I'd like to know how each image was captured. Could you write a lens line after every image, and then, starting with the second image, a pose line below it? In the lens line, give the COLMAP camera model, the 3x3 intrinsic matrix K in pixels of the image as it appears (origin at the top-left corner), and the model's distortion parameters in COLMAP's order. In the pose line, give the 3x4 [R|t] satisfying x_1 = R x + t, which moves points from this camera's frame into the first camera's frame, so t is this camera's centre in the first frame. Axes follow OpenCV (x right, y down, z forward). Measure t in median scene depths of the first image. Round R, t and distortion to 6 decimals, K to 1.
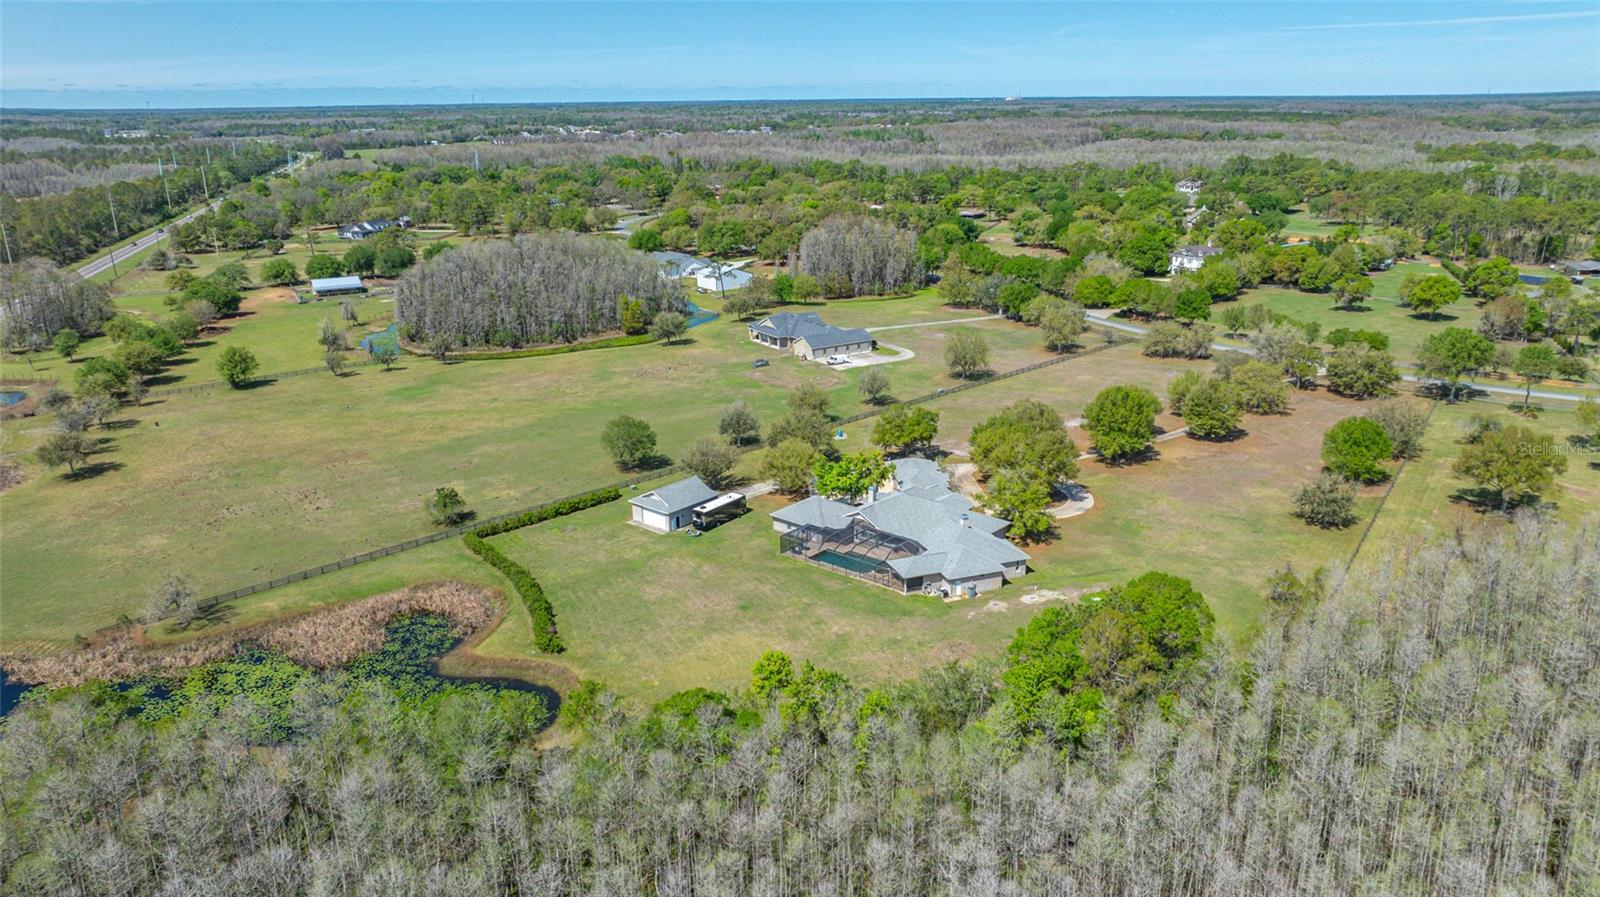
lens RADIAL K [[1139.4, 0, 798.5], [0, 1139.4, 449.9], [0, 0, 1]] dist [-0.012568, 0.003135]
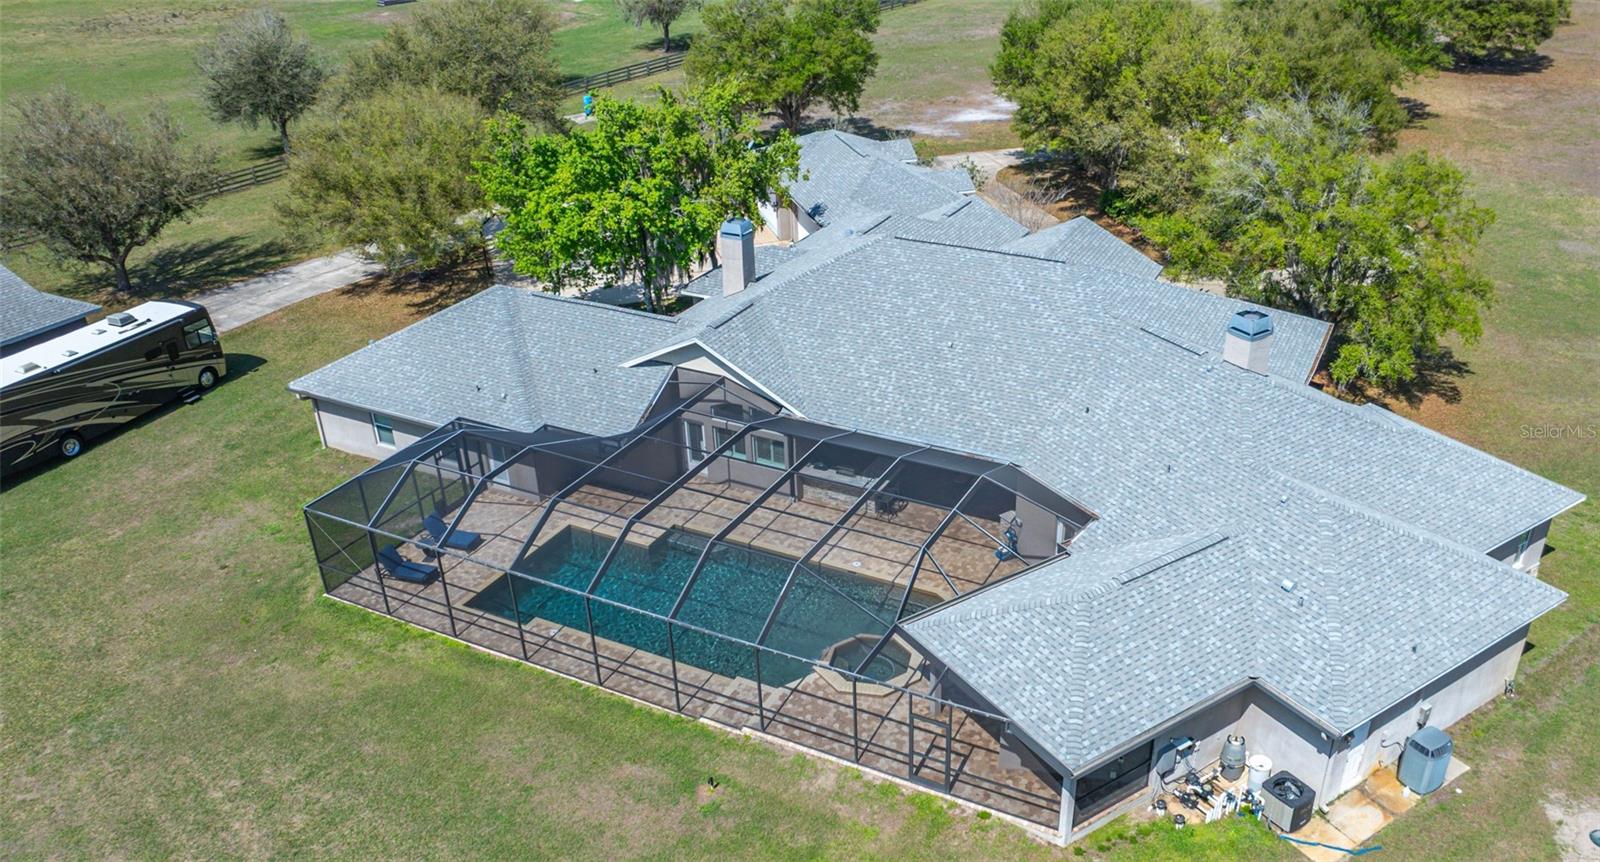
lens RADIAL K [[1042.0, 0, 805.3], [0, 1042.0, 437.0], [0, 0, 1]] dist [0.009348, 0.000364]
pose [[0.973358, -0.118904, 0.196052, 0.031403], [0.079184, 0.976744, 0.199254, 0.033488], [-0.215185, -0.178421, 0.960136, 0.777428]]
